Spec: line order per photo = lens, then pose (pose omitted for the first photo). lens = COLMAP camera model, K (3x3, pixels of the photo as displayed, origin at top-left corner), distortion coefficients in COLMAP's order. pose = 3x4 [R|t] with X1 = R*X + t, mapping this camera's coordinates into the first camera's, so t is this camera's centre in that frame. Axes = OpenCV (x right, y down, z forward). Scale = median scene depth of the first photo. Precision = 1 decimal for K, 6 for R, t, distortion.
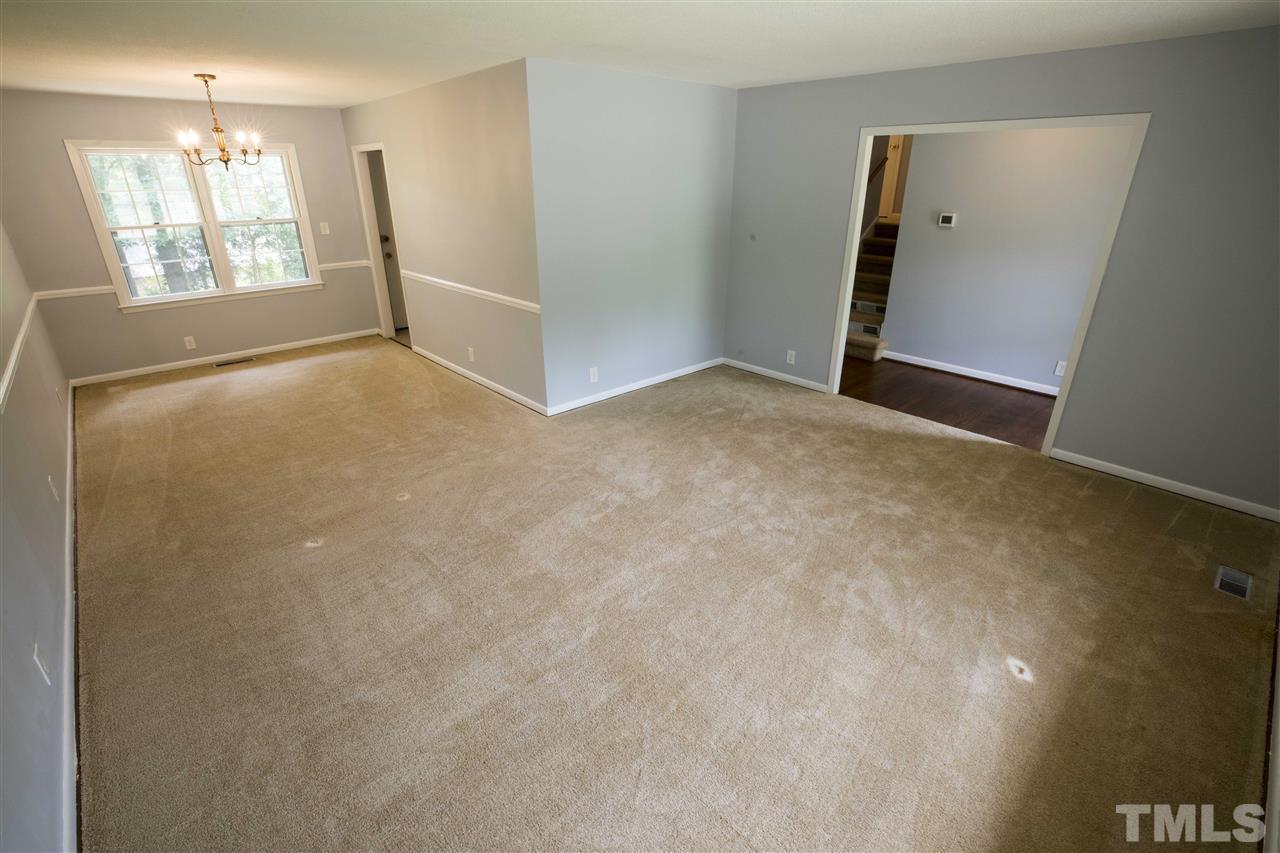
lens RADIAL K [[580.2, 0, 637.5], [0, 580.2, 435.5], [0, 0, 1]] dist [-0.049485, 0.014117]
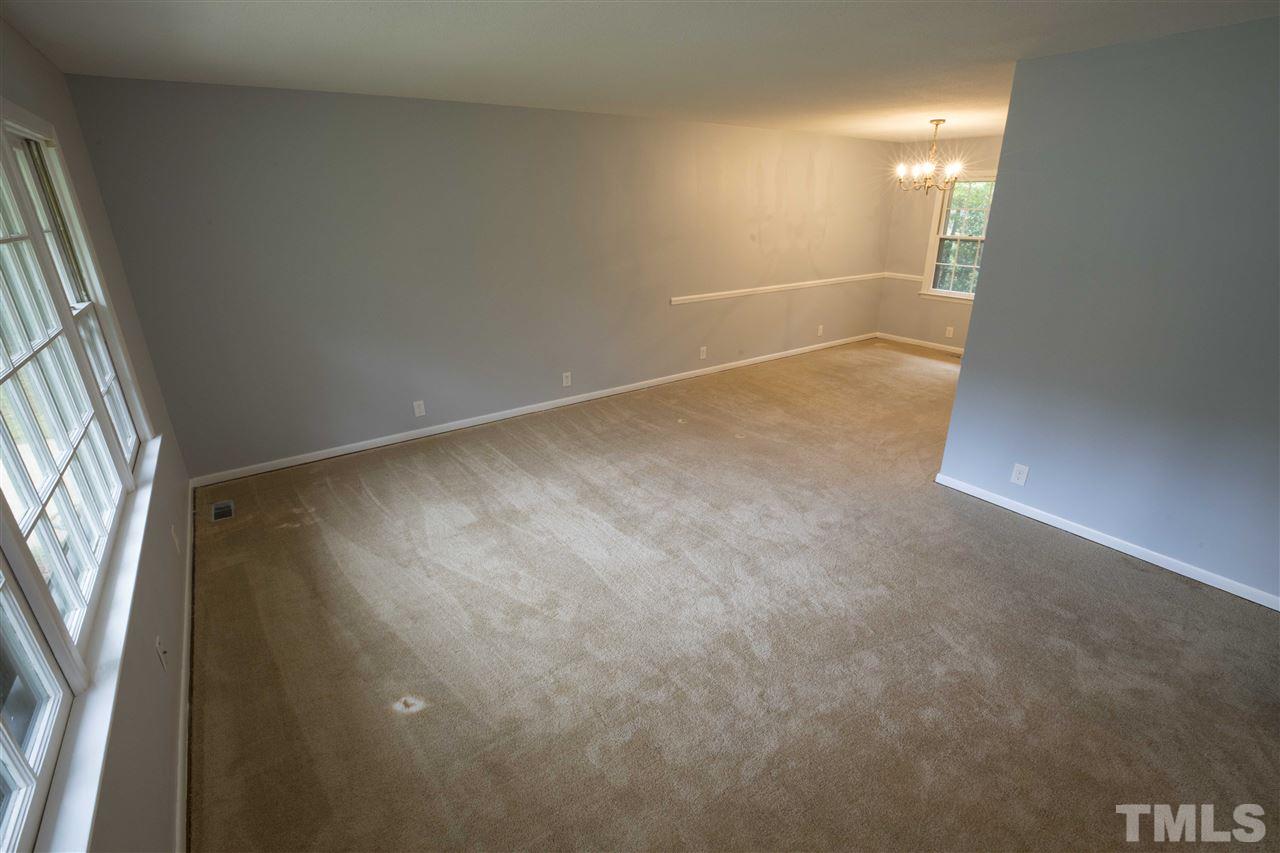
lens RADIAL K [[580.2, 0, 637.5], [0, 580.2, 435.5], [0, 0, 1]] dist [-0.049485, 0.014117]
pose [[-0.120223, 0.372645, -0.920153, 0.784265], [-0.394582, 0.832581, 0.388734, -0.295627], [0.910962, 0.409810, 0.046944, 0.646592]]
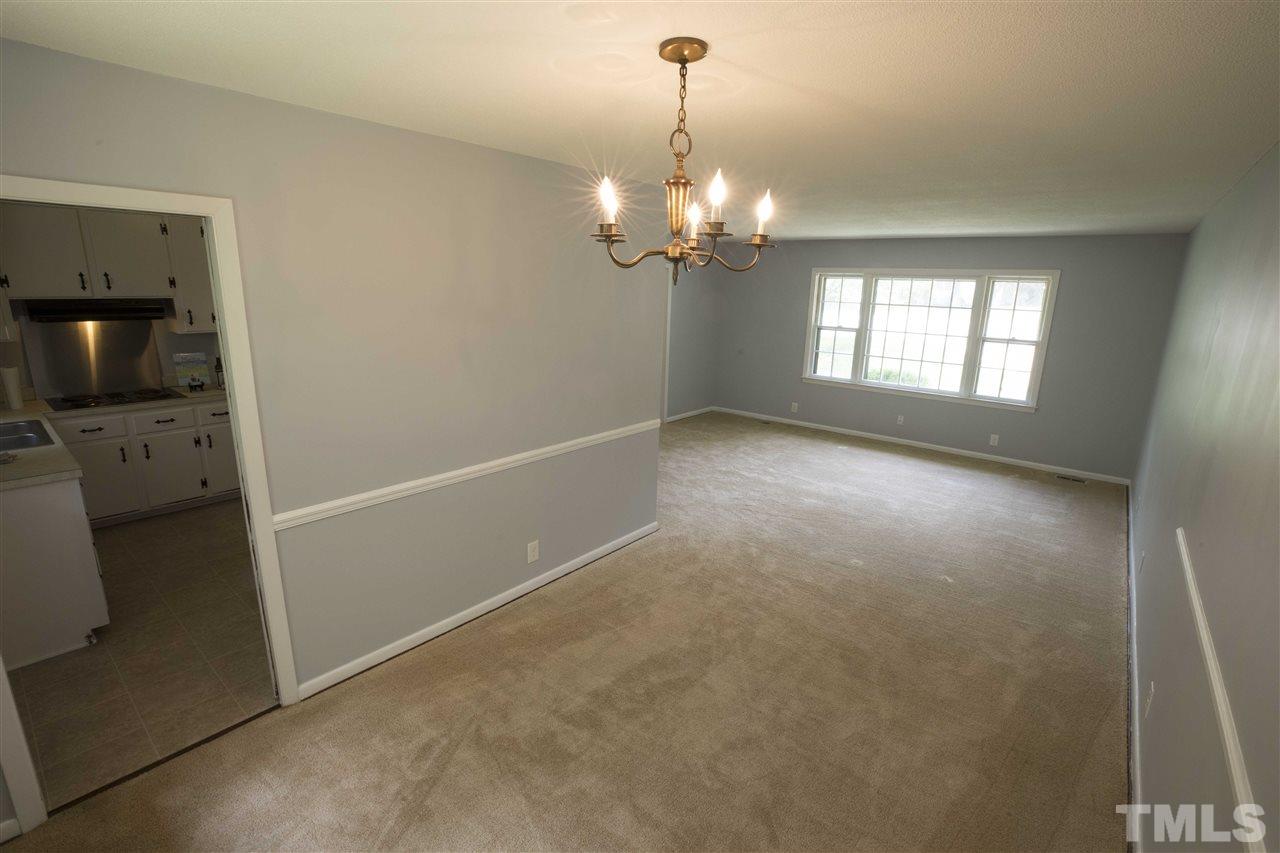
lens RADIAL K [[580.2, 0, 637.5], [0, 580.2, 435.5], [0, 0, 1]] dist [-0.049485, 0.014117]
pose [[-0.140600, -0.249411, 0.958137, -1.235911], [0.377641, 0.881076, 0.284768, -0.549301], [-0.915215, 0.401870, -0.029691, 1.196969]]
